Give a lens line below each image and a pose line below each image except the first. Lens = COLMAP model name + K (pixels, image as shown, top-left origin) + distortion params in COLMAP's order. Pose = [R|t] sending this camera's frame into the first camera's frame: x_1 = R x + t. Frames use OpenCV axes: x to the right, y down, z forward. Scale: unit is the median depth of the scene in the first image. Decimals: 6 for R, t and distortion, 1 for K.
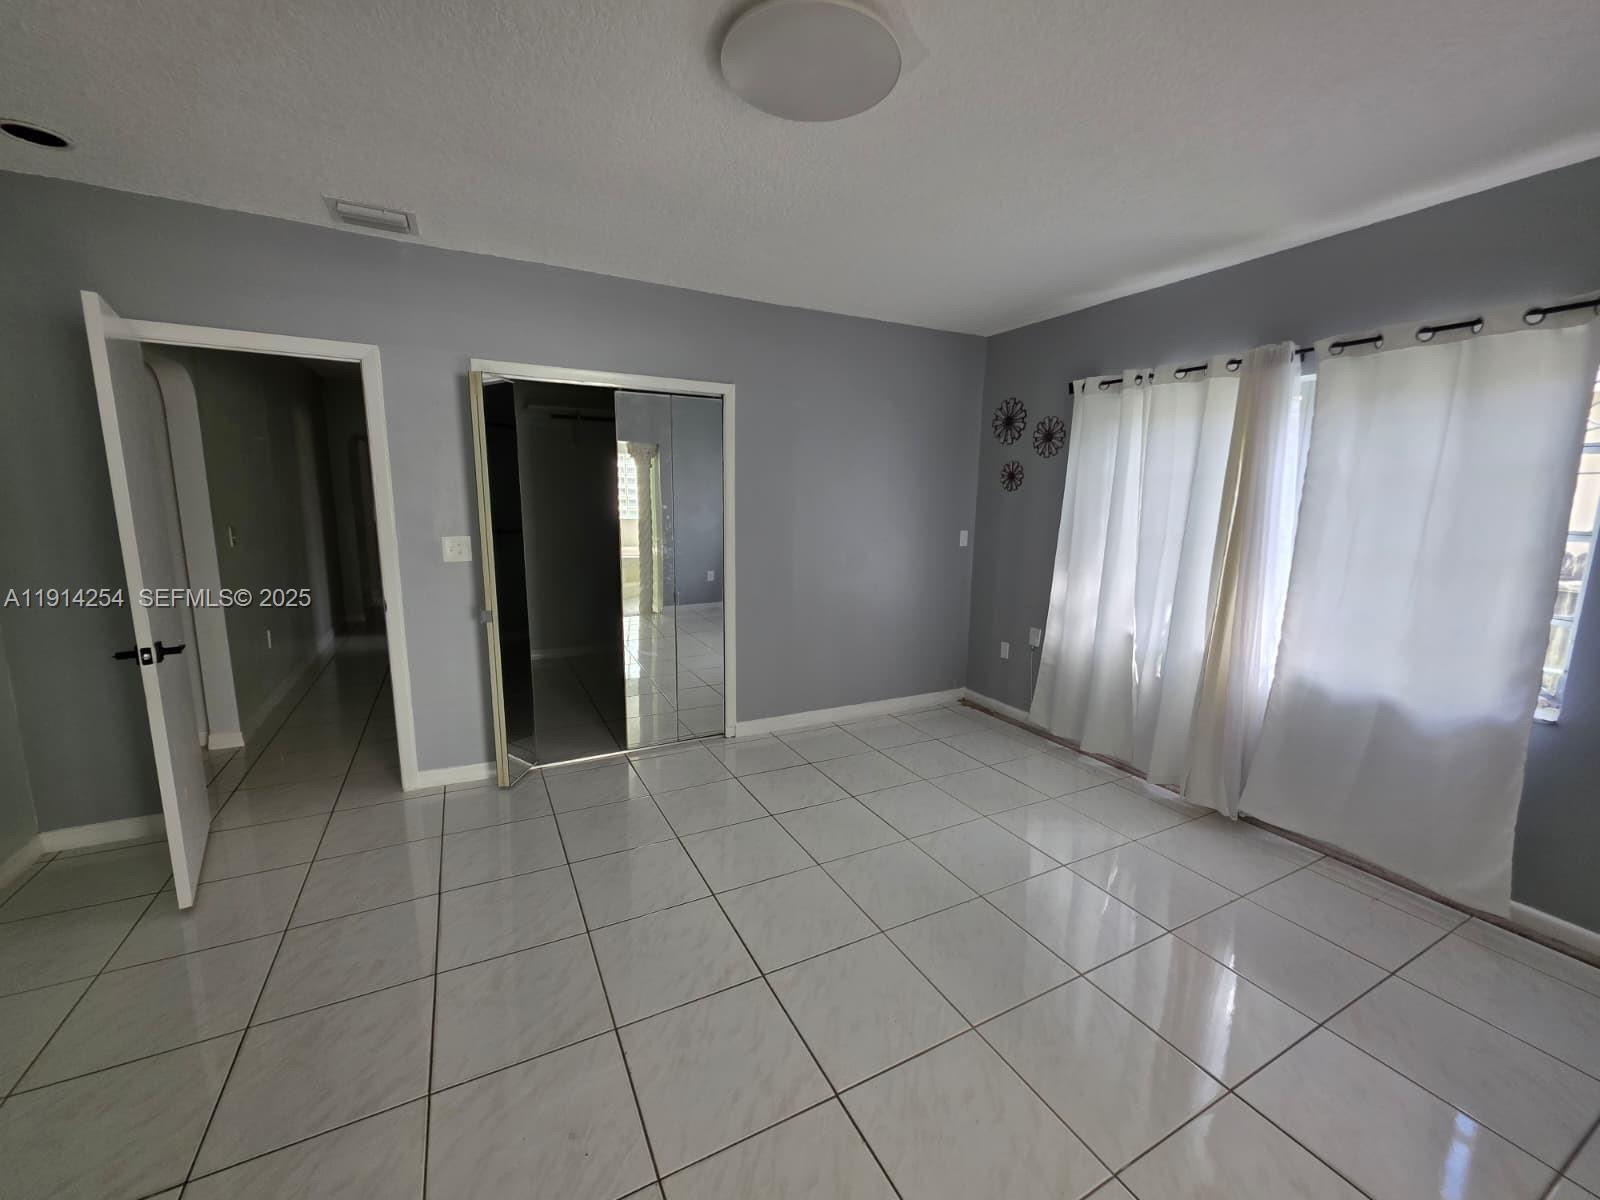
lens RADIAL K [[640.2, 0, 795.2], [0, 640.2, 602.5], [0, 0, 1]] dist [0.001907, 0.001533]
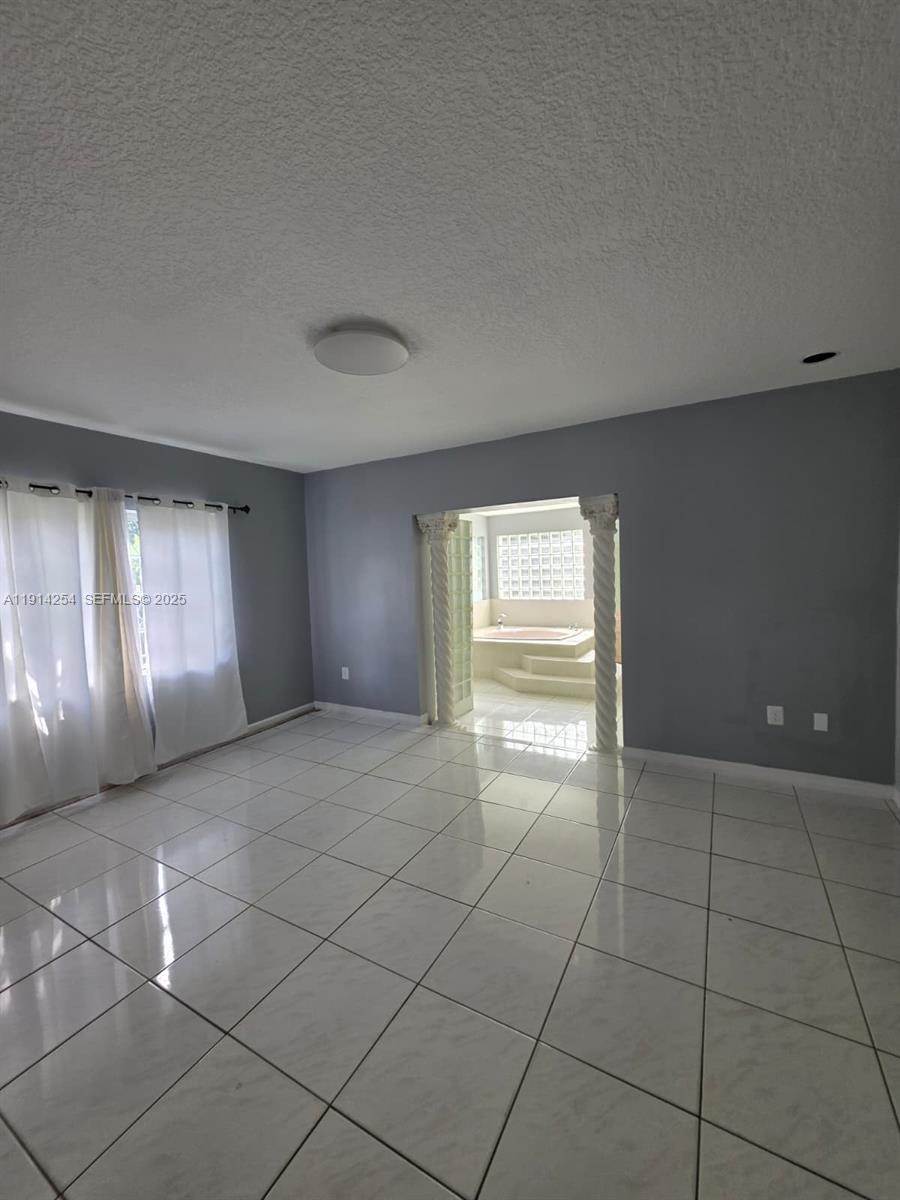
lens RADIAL K [[480.2, 0, 452.9], [0, 480.2, 601.7], [0, 0, 1]] dist [0.001907, 0.001533]
pose [[-0.542609, -0.054298, 0.838228, -0.847677], [0.157497, 0.973634, 0.165021, -0.196090], [-0.825088, 0.221560, -0.519751, 1.053397]]
